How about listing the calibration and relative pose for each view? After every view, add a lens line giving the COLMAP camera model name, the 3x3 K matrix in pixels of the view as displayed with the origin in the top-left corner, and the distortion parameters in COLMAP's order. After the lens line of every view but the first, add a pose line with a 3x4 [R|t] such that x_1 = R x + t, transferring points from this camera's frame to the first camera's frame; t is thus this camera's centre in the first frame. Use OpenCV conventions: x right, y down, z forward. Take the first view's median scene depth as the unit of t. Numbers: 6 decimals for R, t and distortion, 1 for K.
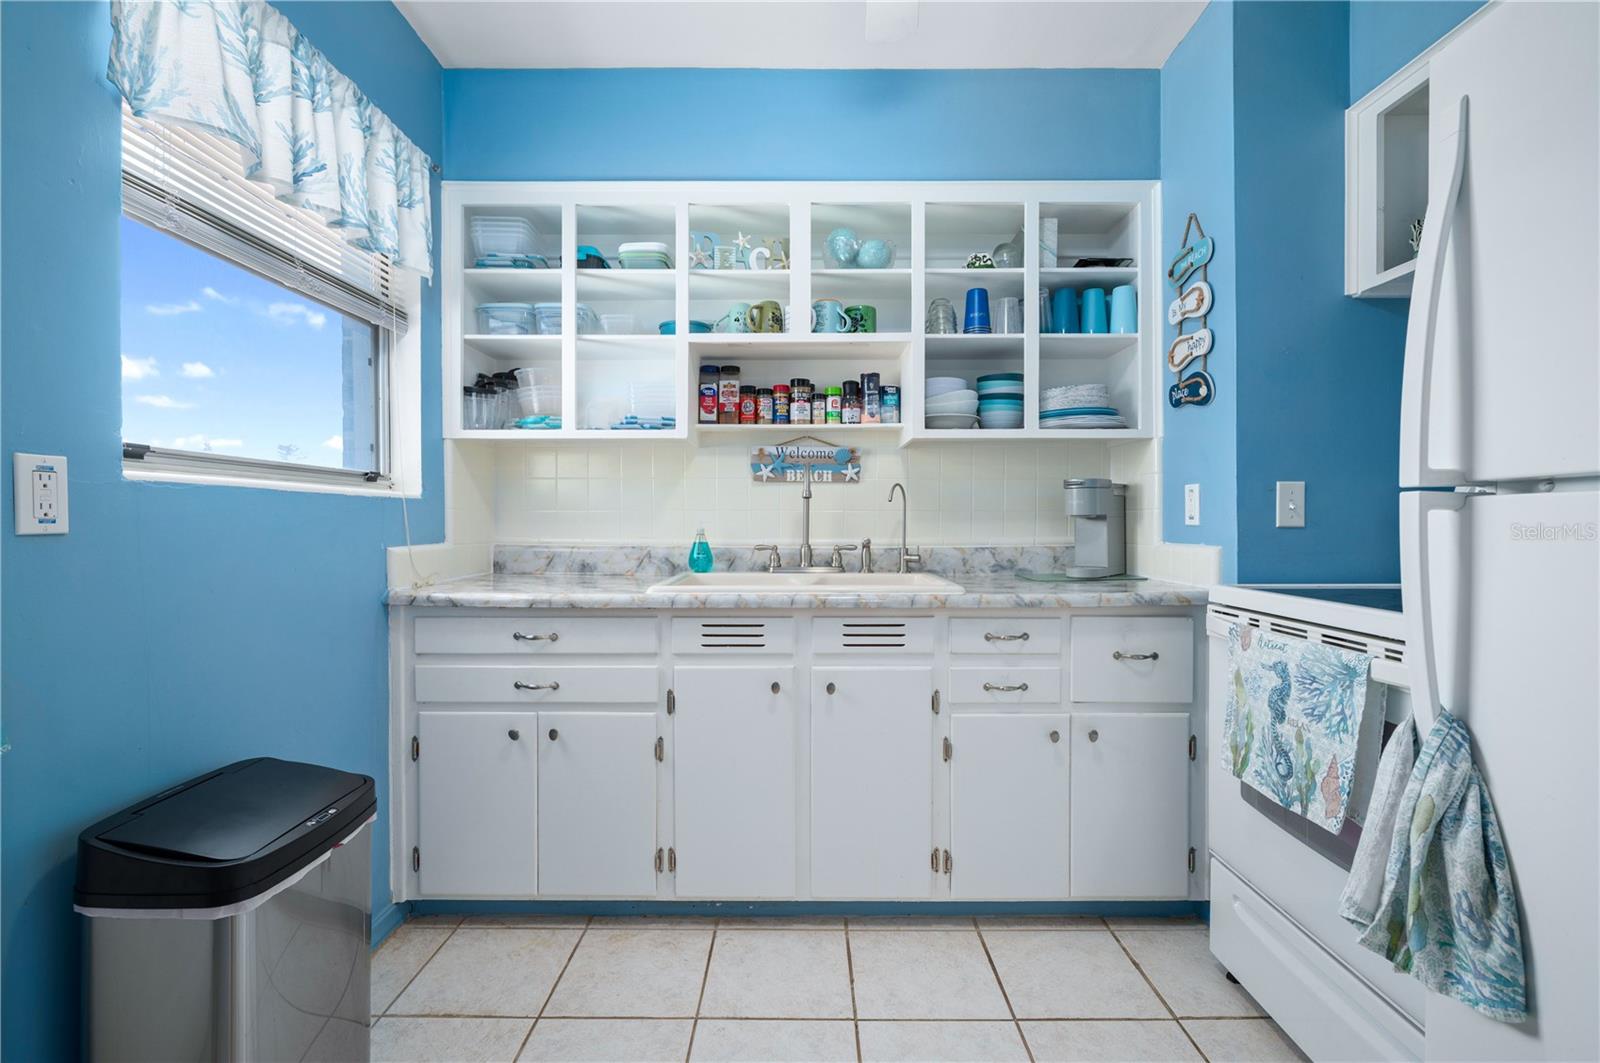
lens RADIAL K [[741.0, 0, 800.0], [0, 741.0, 531.5], [0, 0, 1]] dist [0.000839, 0.000965]
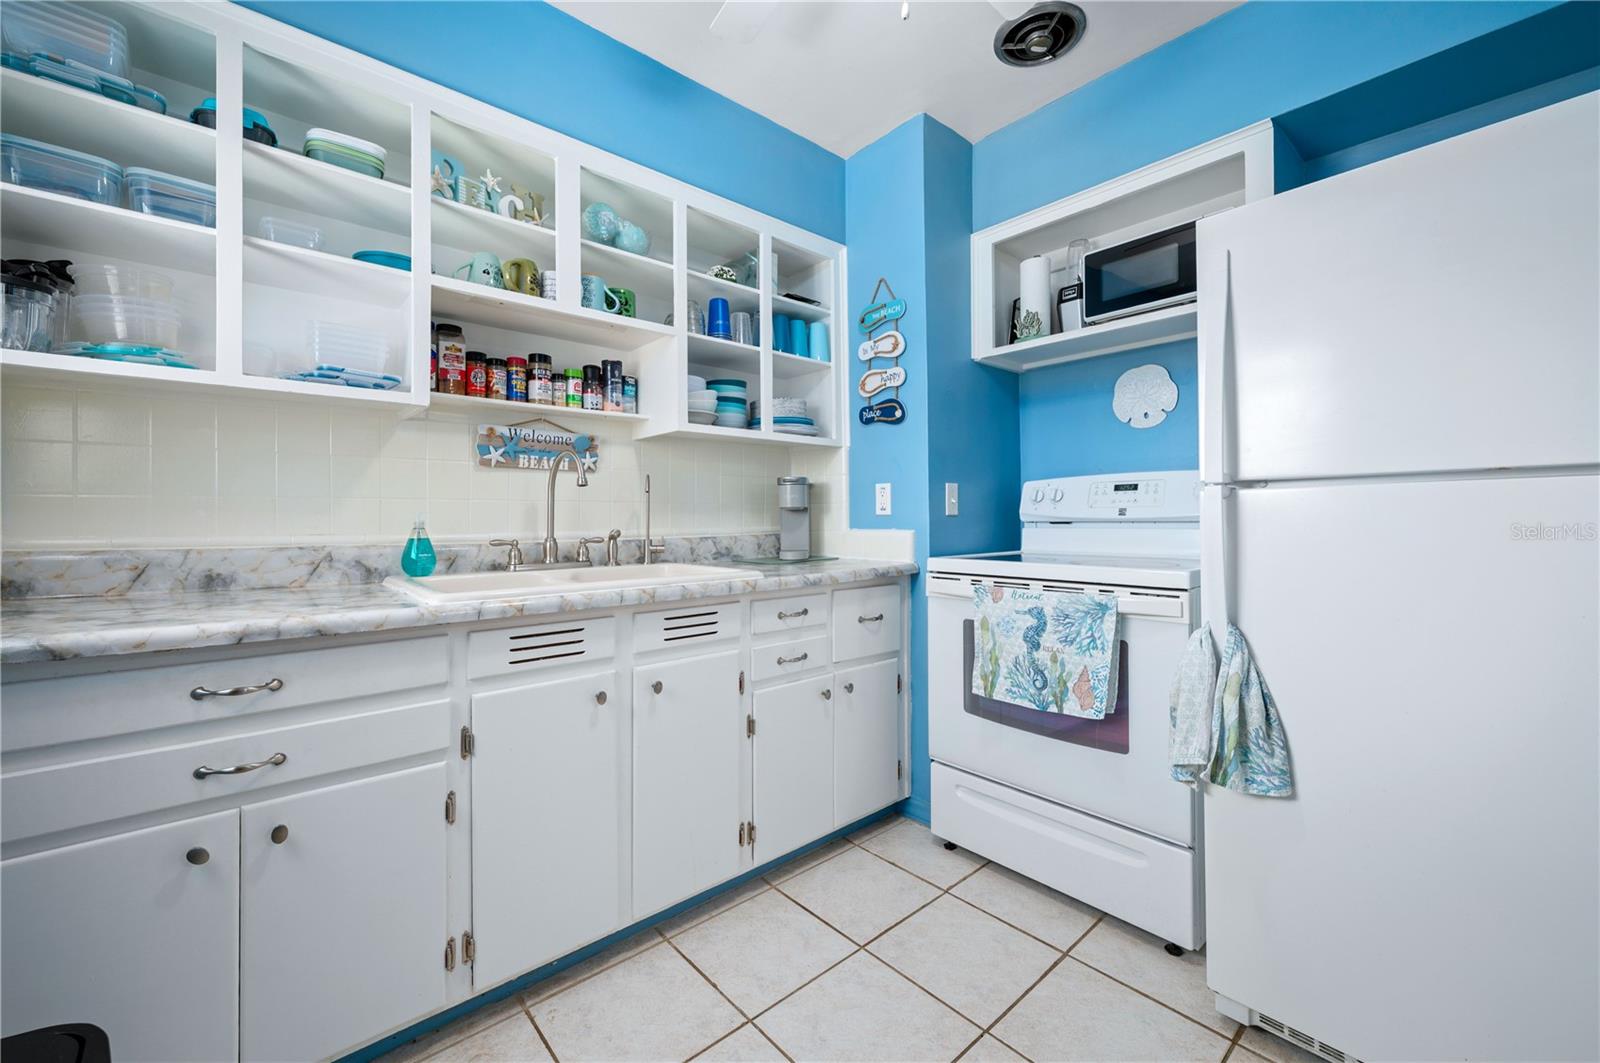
lens RADIAL K [[647.3, 0, 799.1], [0, 647.3, 518.2], [0, 0, 1]] dist [0.000123, 0.000025]
pose [[0.745646, -0.003776, 0.666332, -0.329721], [0.013679, 0.999860, -0.009641, 0.005980], [-0.666202, 0.016304, 0.745593, 0.233894]]
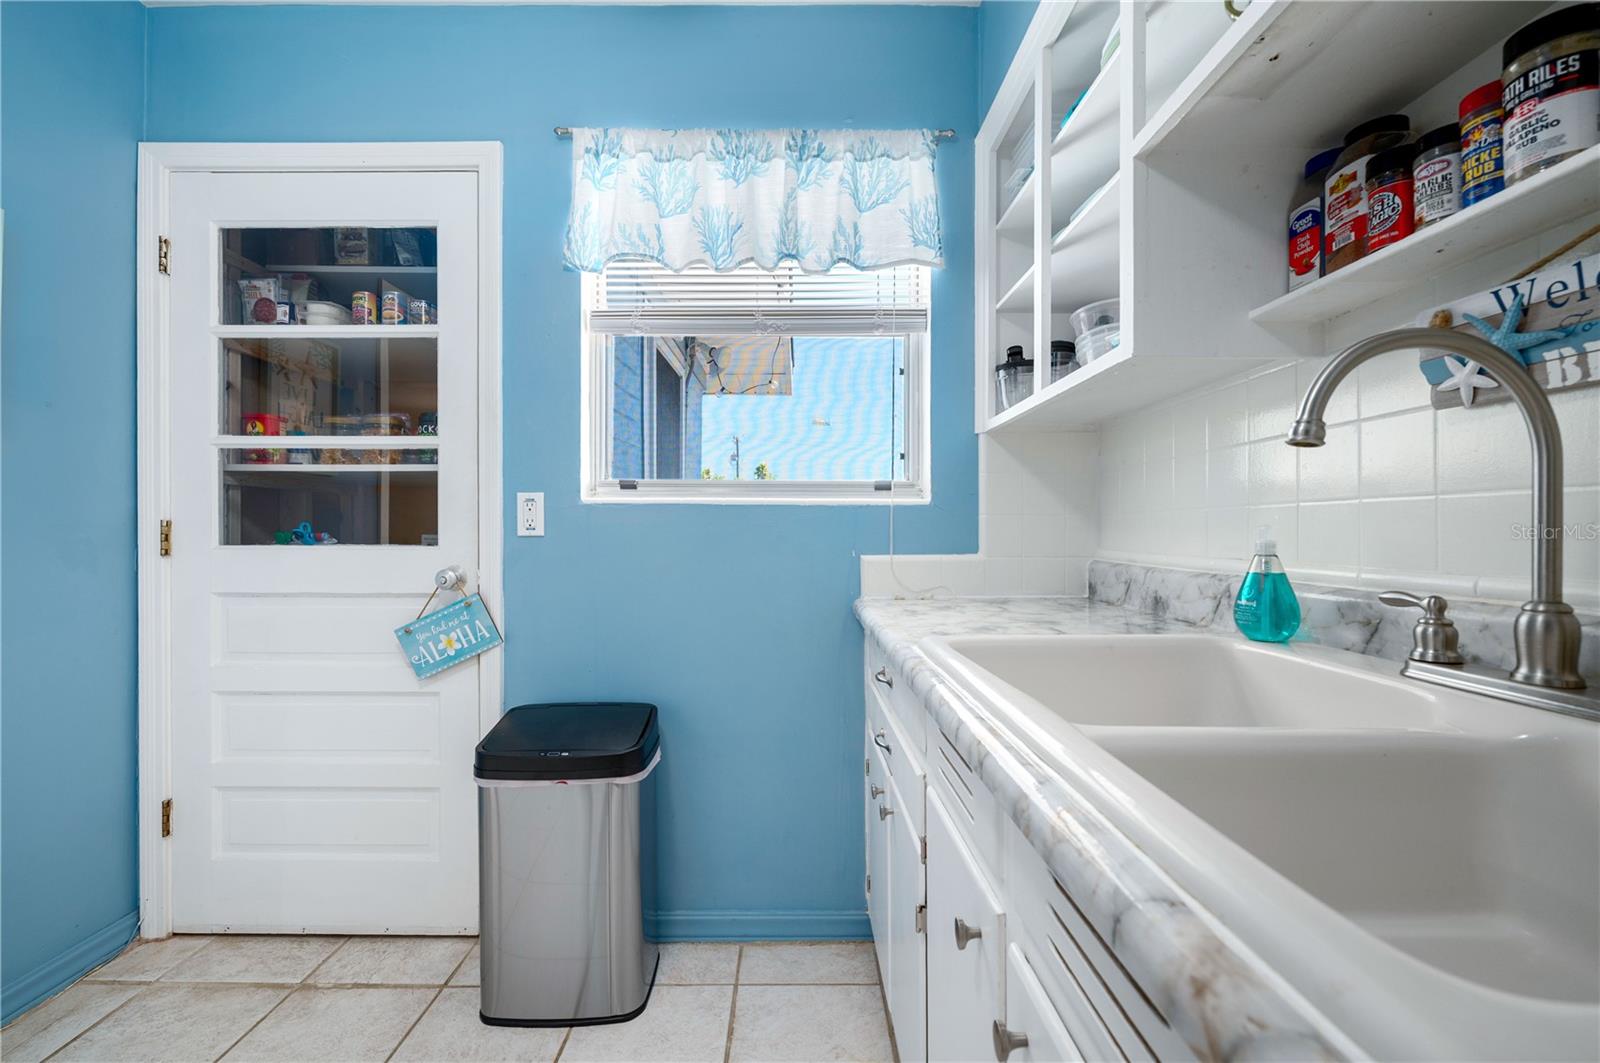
lens RADIAL K [[648.5, 0, 793.5], [0, 648.5, 542.5], [0, 0, 1]] dist [0.000774, 0.000163]
pose [[0.009077, 0.012060, -0.999886, 0.285026], [-0.014750, 0.999820, 0.011925, -0.004448], [0.999850, 0.014640, 0.009254, 0.801763]]
